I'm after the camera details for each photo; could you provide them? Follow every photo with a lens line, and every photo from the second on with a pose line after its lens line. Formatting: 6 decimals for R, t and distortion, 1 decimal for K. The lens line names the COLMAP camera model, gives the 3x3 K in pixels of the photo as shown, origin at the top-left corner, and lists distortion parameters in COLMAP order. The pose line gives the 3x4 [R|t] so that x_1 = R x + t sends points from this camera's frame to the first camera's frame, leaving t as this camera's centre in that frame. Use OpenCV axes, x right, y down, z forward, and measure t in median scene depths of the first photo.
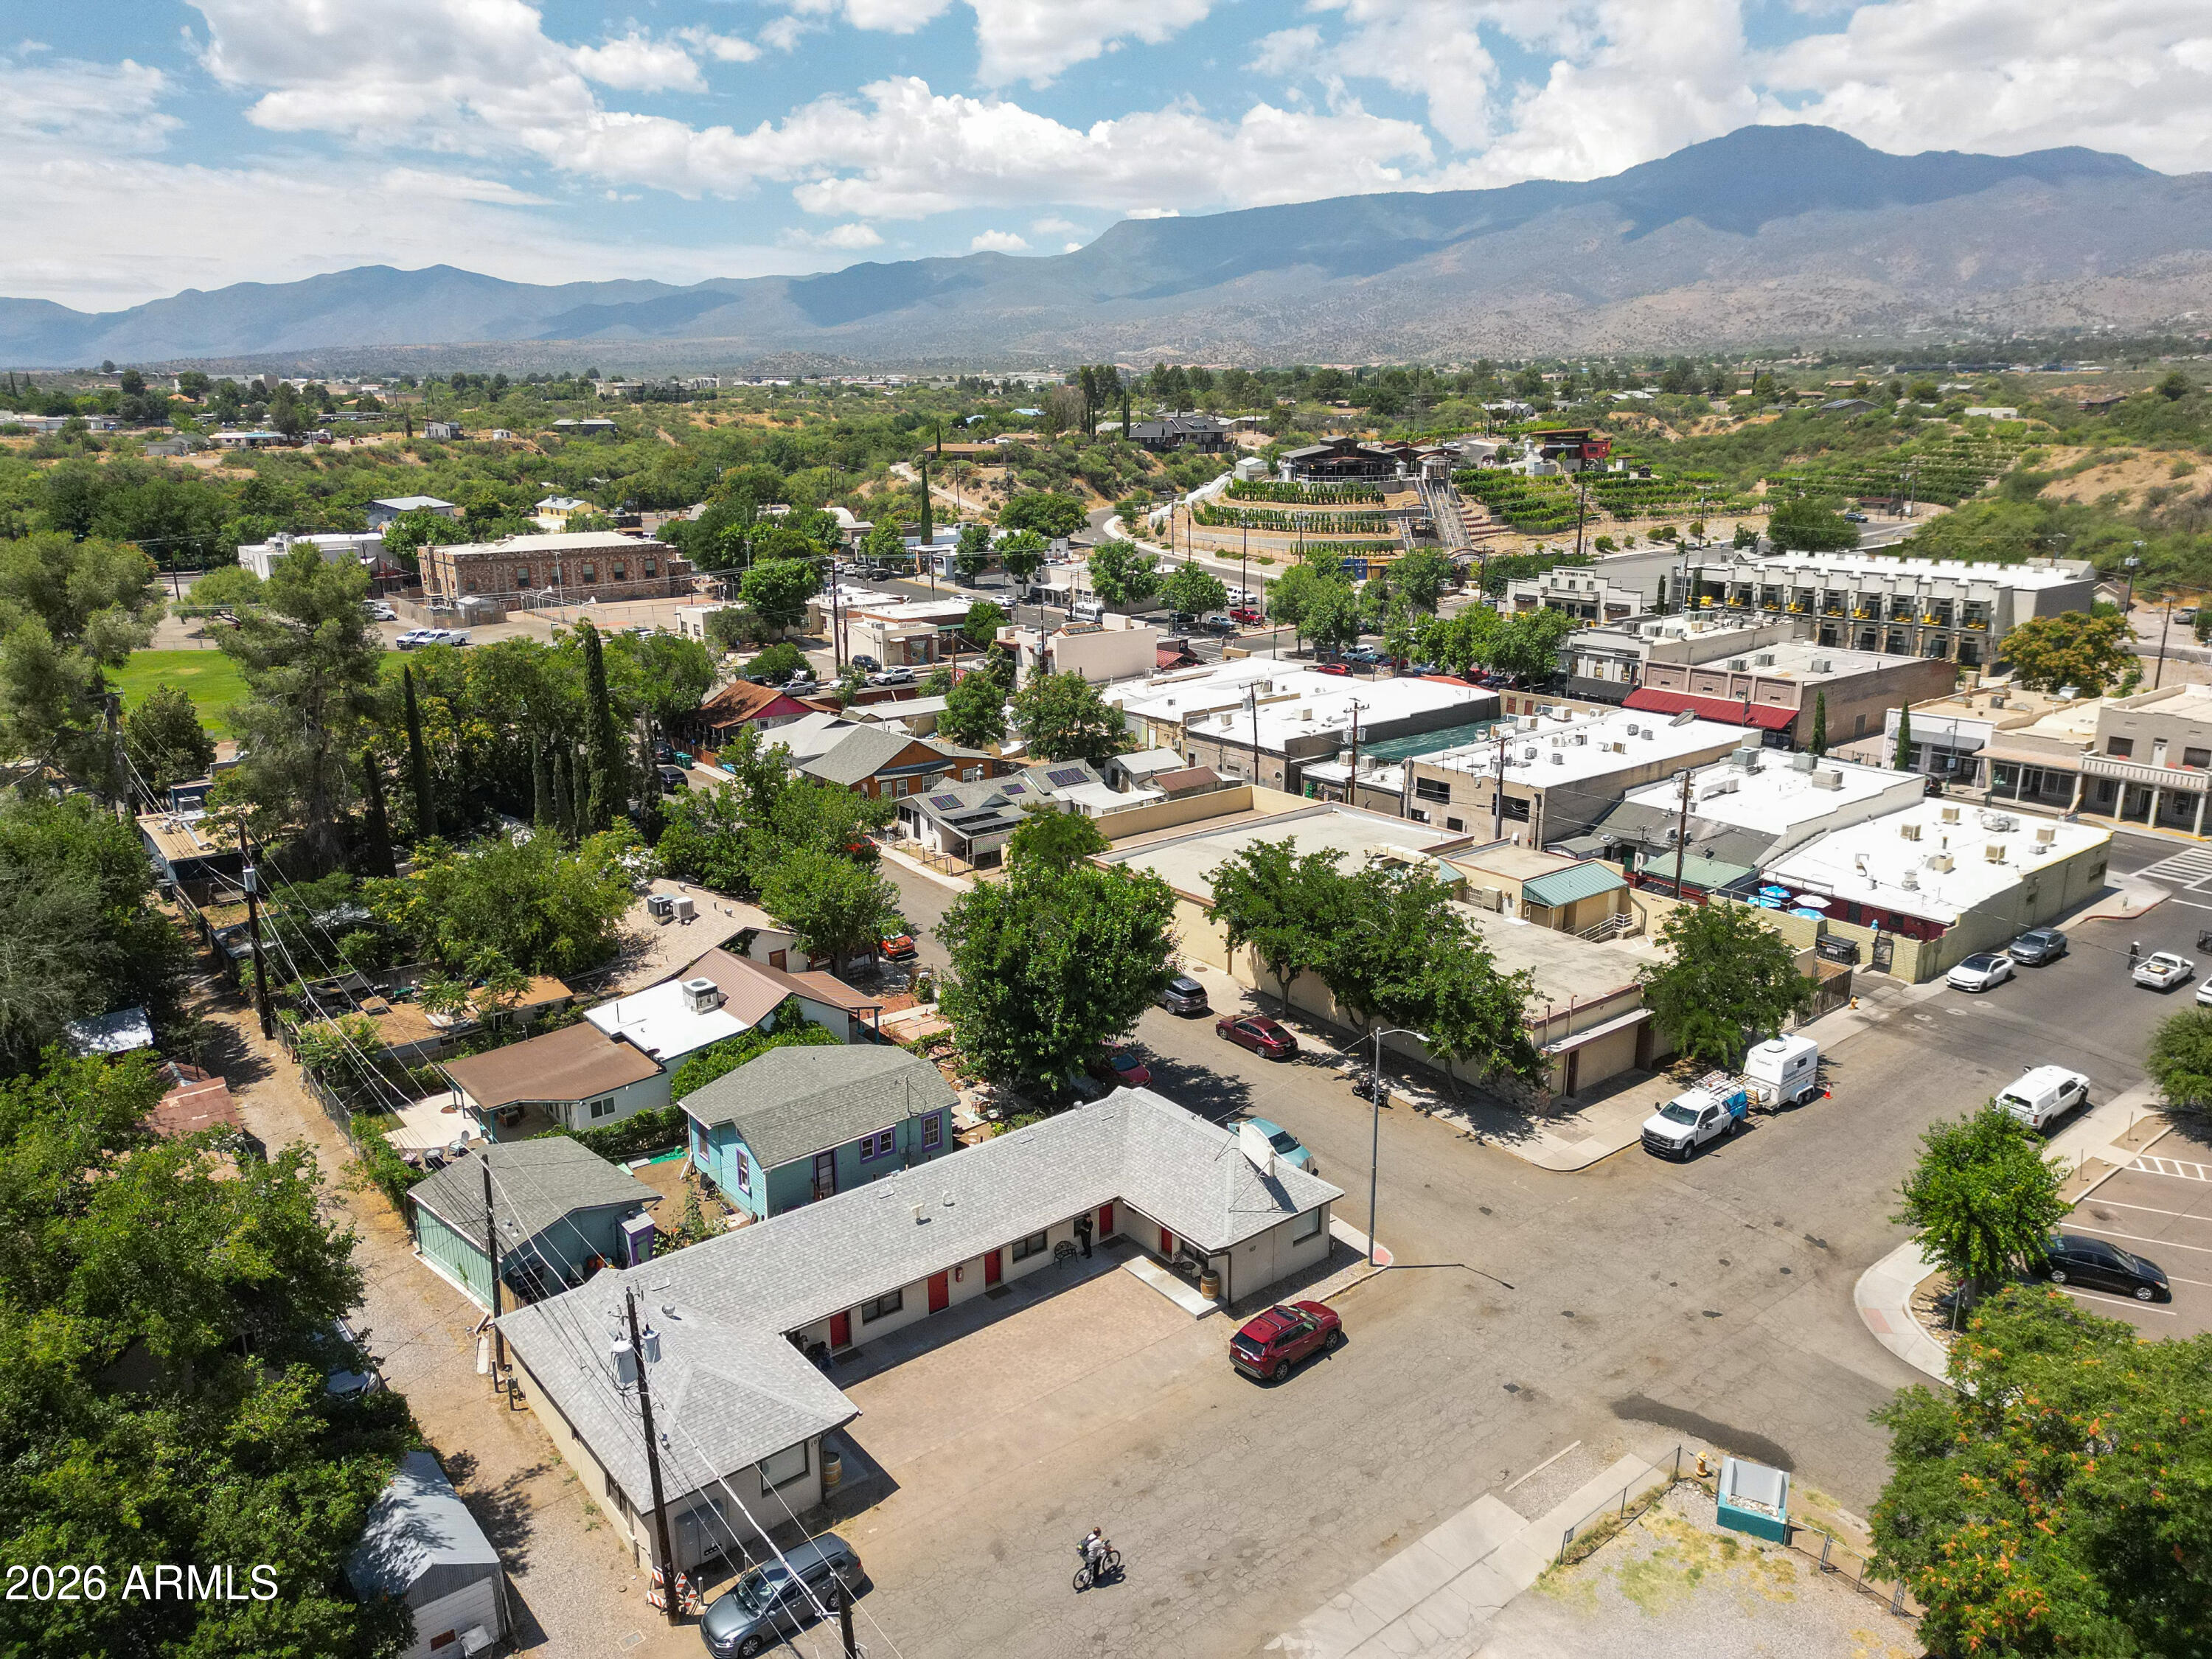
lens RADIAL K [[1540.3, 0, 1106.0], [0, 1540.3, 829.5], [0, 0, 1]] dist [0.076220, -0.085536]
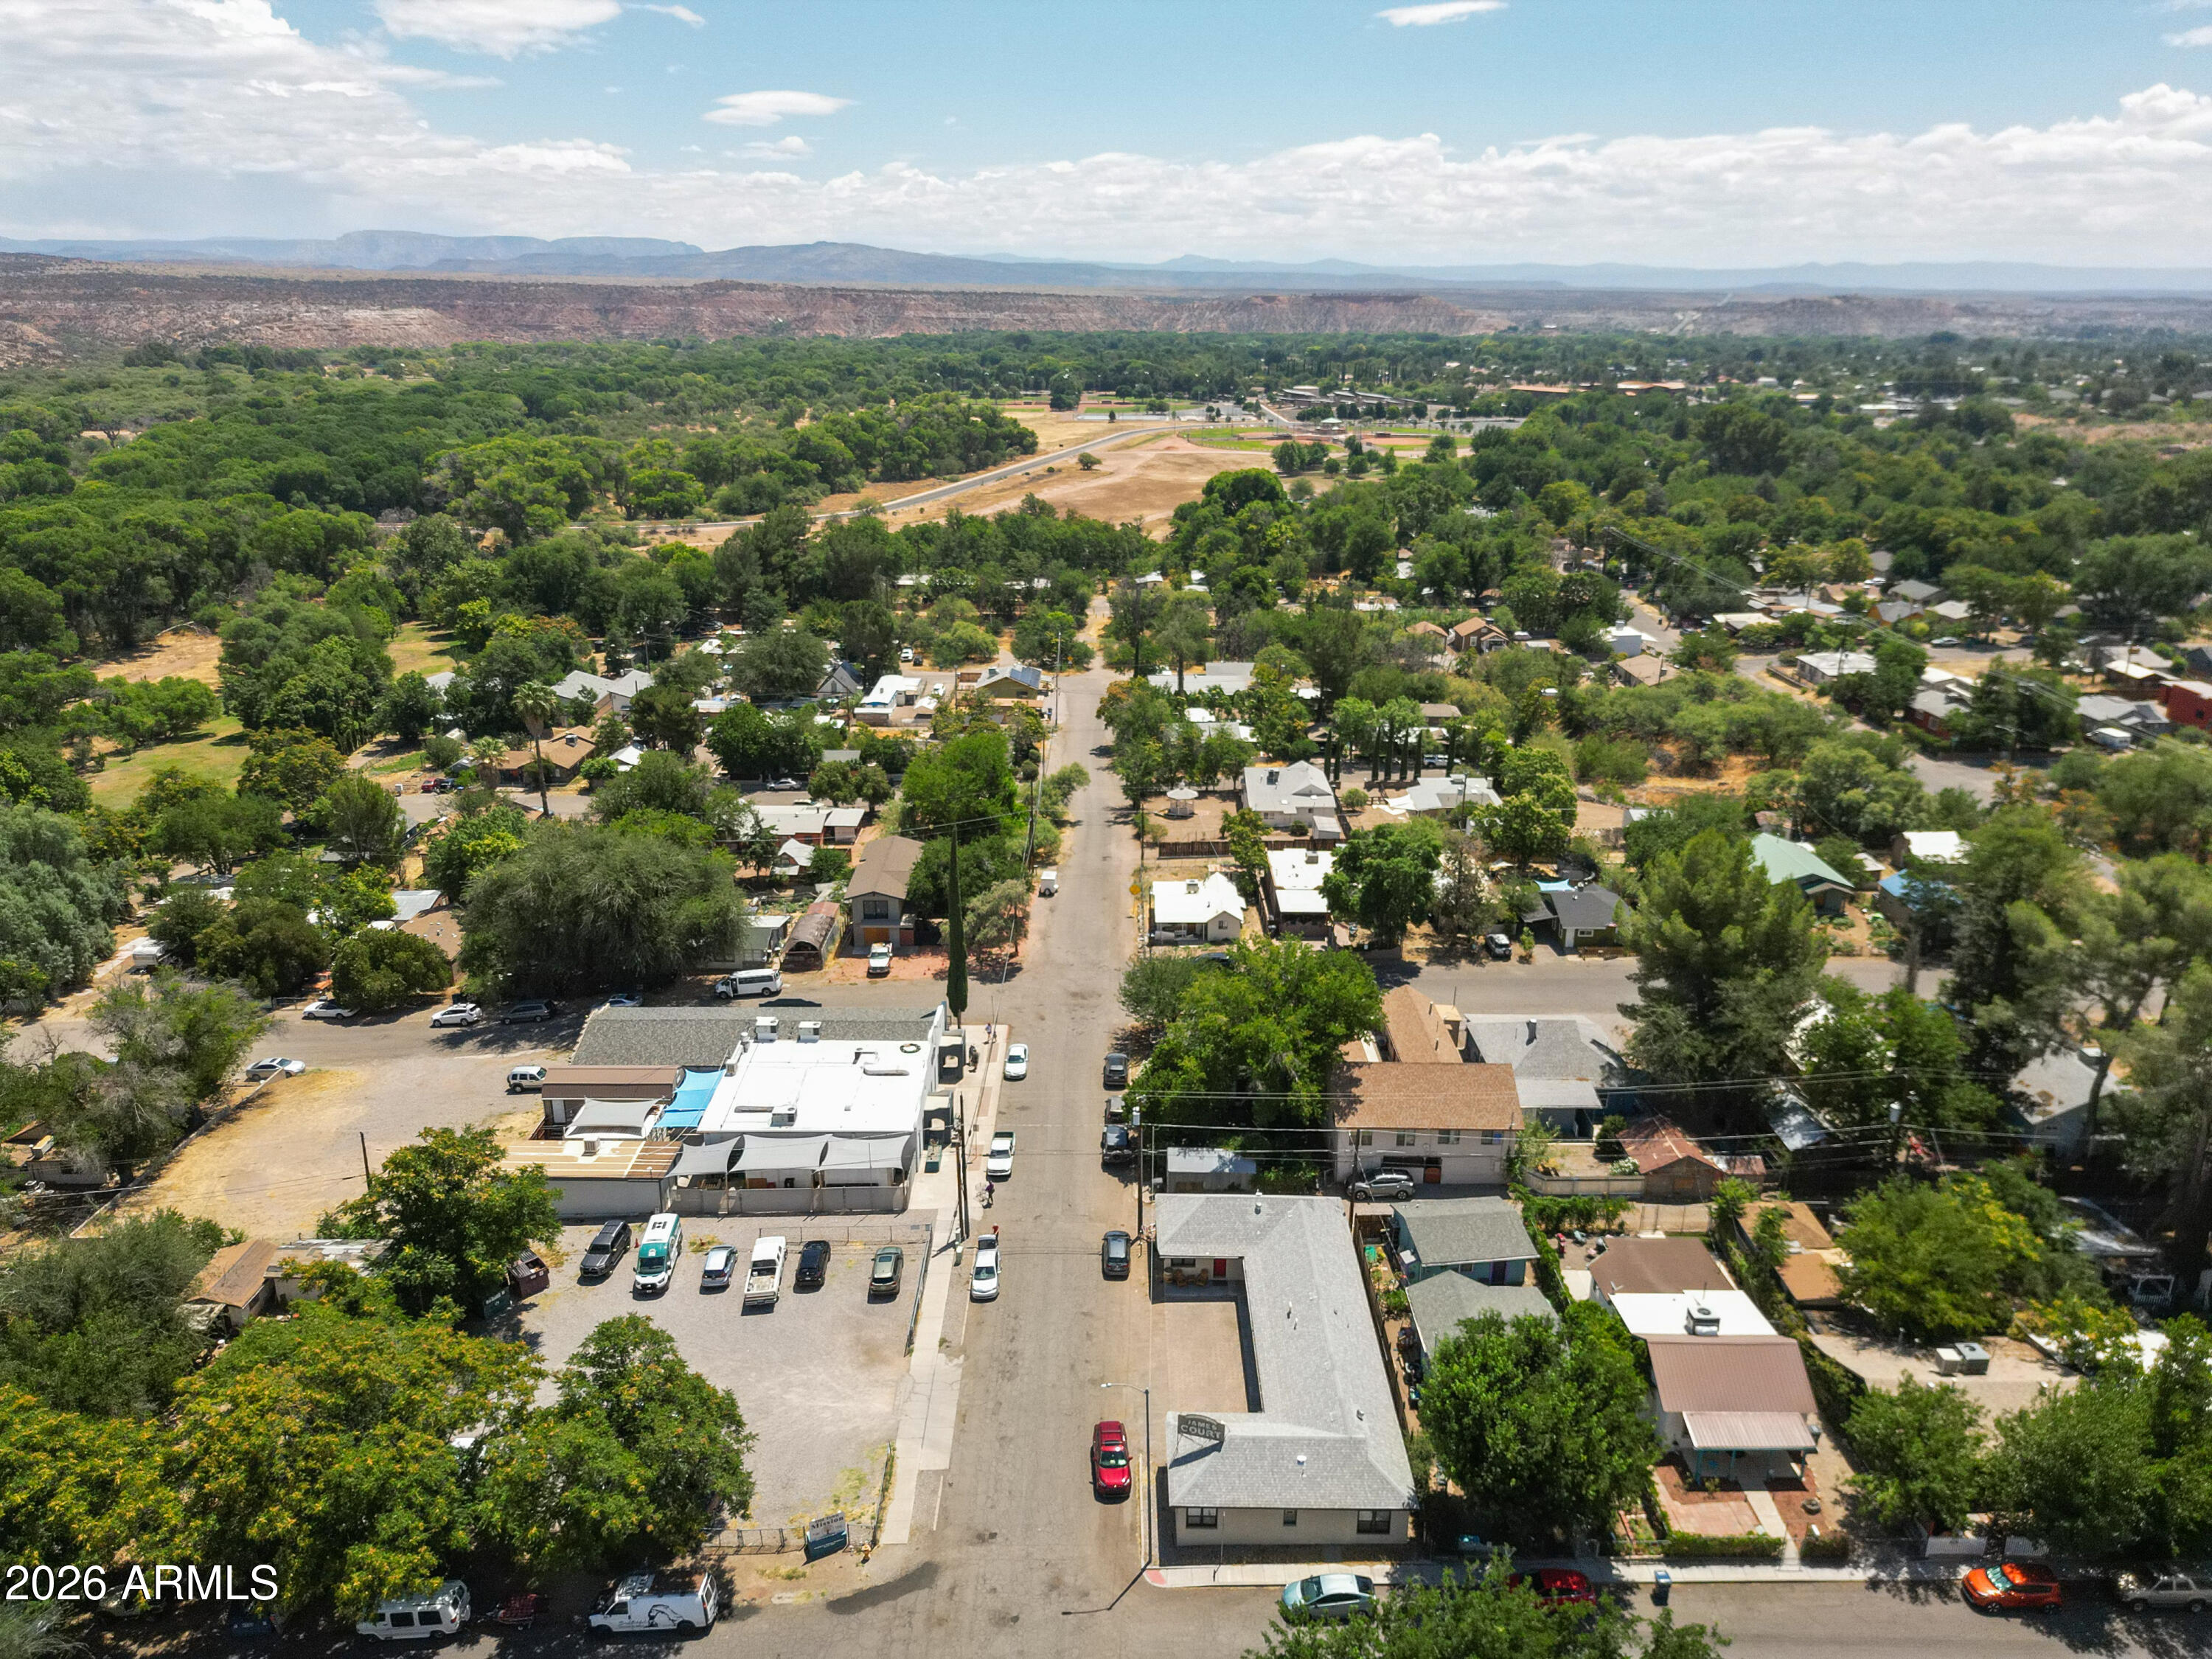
lens RADIAL K [[1540.3, 0, 1106.0], [0, 1540.3, 829.5], [0, 0, 1]] dist [0.076220, -0.085536]
pose [[-0.627554, 0.246110, -0.738652, 0.527729], [-0.210331, 0.859860, 0.465190, -0.440580], [0.749625, 0.447293, -0.487844, 0.703644]]
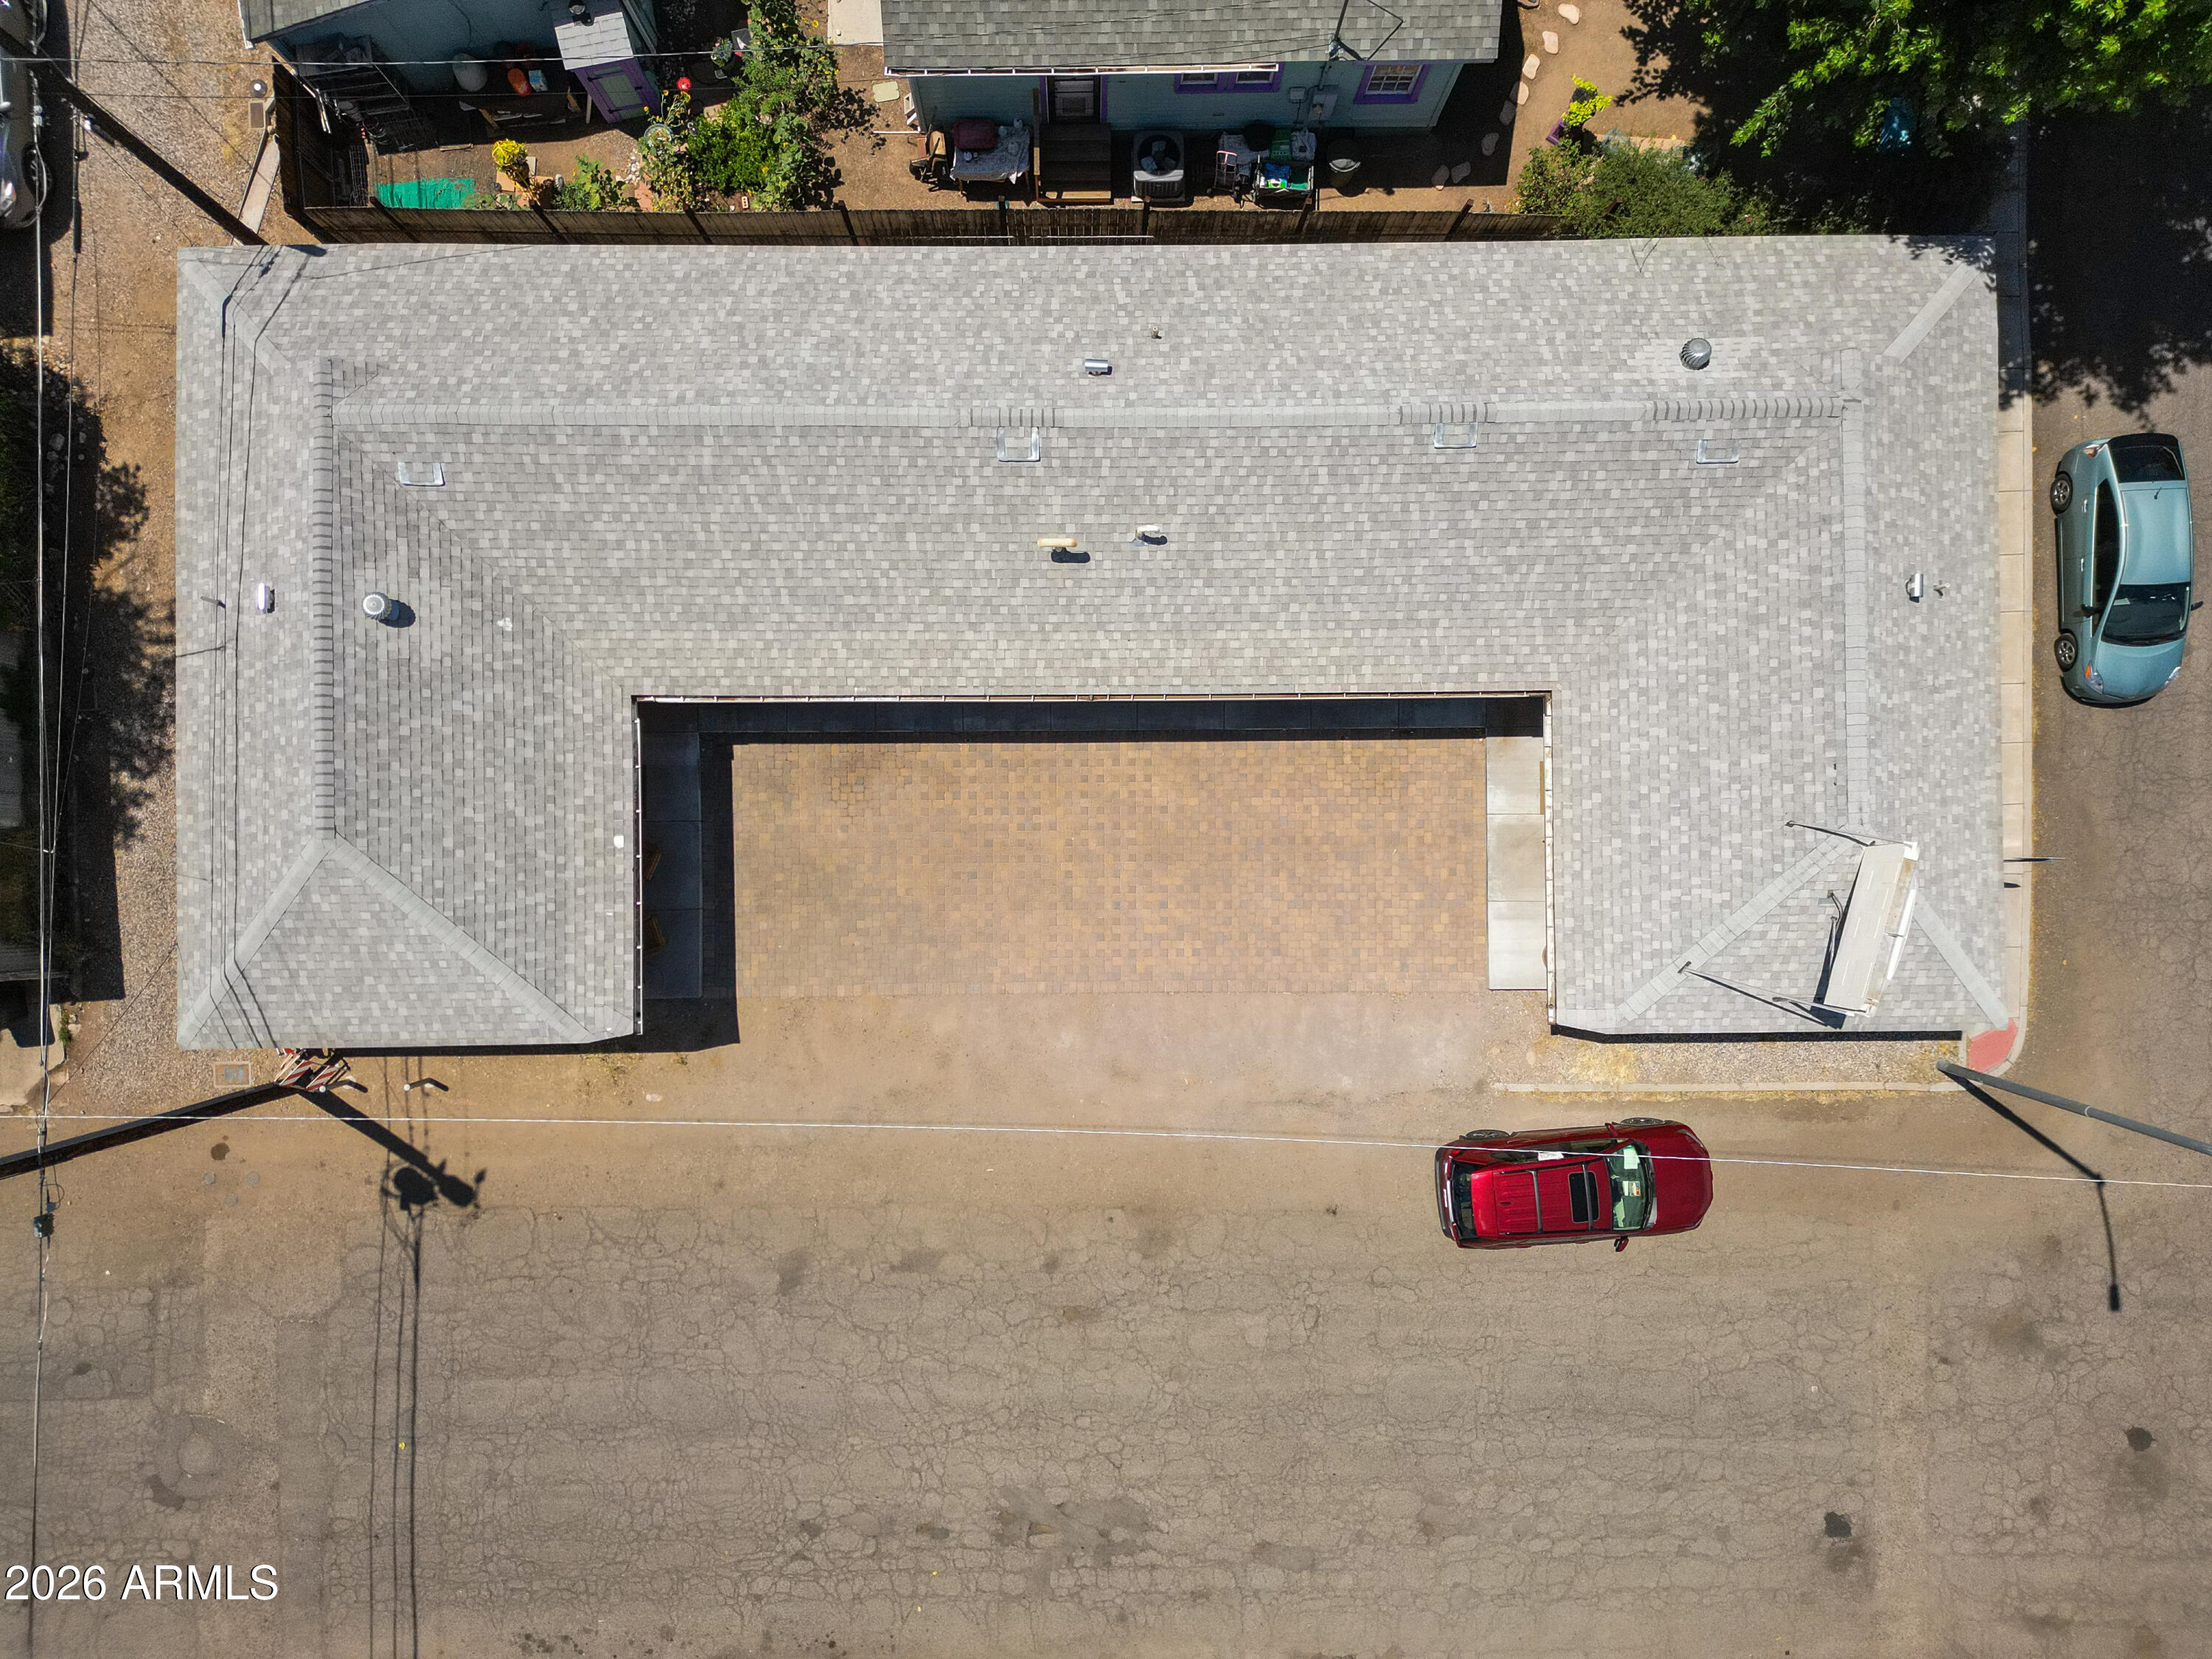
lens RADIAL K [[1509.6, 0, 1110.3], [0, 1509.6, 861.3], [0, 0, 1]] dist [0.108224, -0.105536]
pose [[0.785727, 0.618570, -0.001903, -0.028154], [-0.179503, 0.230953, 0.956263, -0.062692], [0.591955, -0.751021, 0.292501, 0.407533]]
